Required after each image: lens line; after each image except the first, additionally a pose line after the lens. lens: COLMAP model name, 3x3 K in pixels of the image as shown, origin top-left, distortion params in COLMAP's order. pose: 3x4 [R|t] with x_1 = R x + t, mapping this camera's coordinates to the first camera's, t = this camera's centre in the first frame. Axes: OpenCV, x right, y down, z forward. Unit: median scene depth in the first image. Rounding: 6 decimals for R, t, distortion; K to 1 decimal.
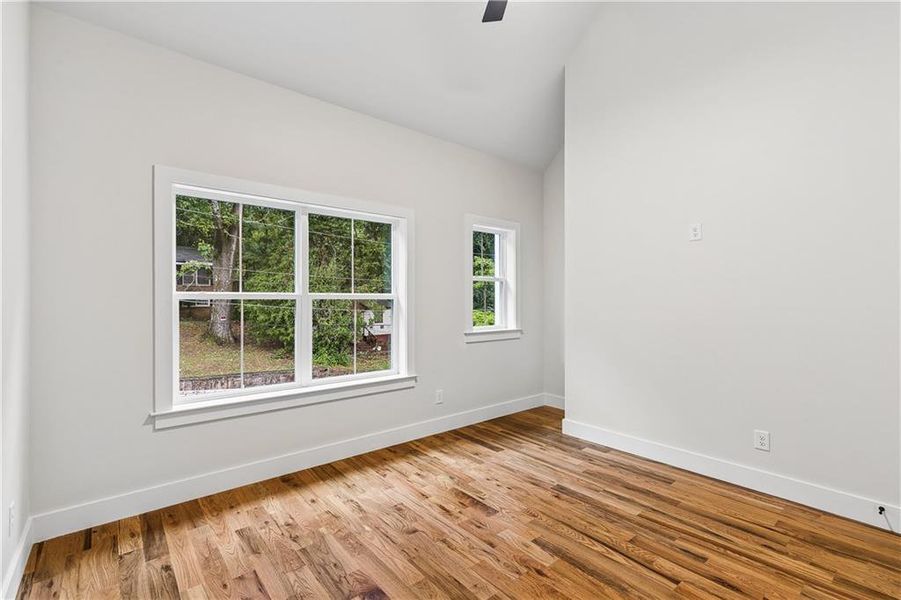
lens RADIAL K [[403.6, 0, 450.5], [0, 403.6, 300.0], [0, 0, 1]] dist [-0.003369, -0.000812]
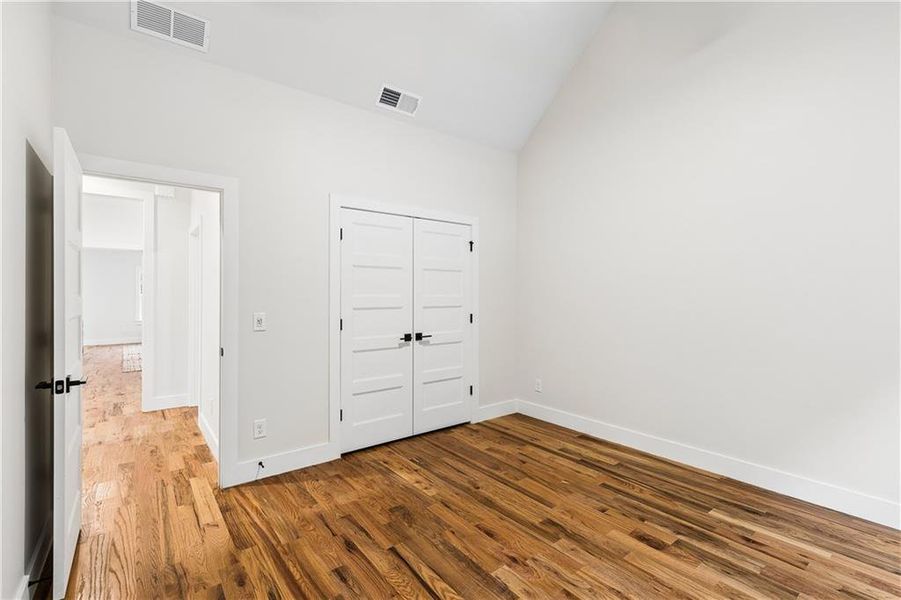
lens RADIAL K [[407.3, 0, 451.9], [0, 407.3, 295.1], [0, 0, 1]] dist [0.001689, 0.000162]
pose [[-0.999502, -0.000799, 0.031559, 0.337723], [-0.000732, 0.999997, 0.002126, -0.002321], [-0.031561, 0.002102, -0.999500, 1.988107]]
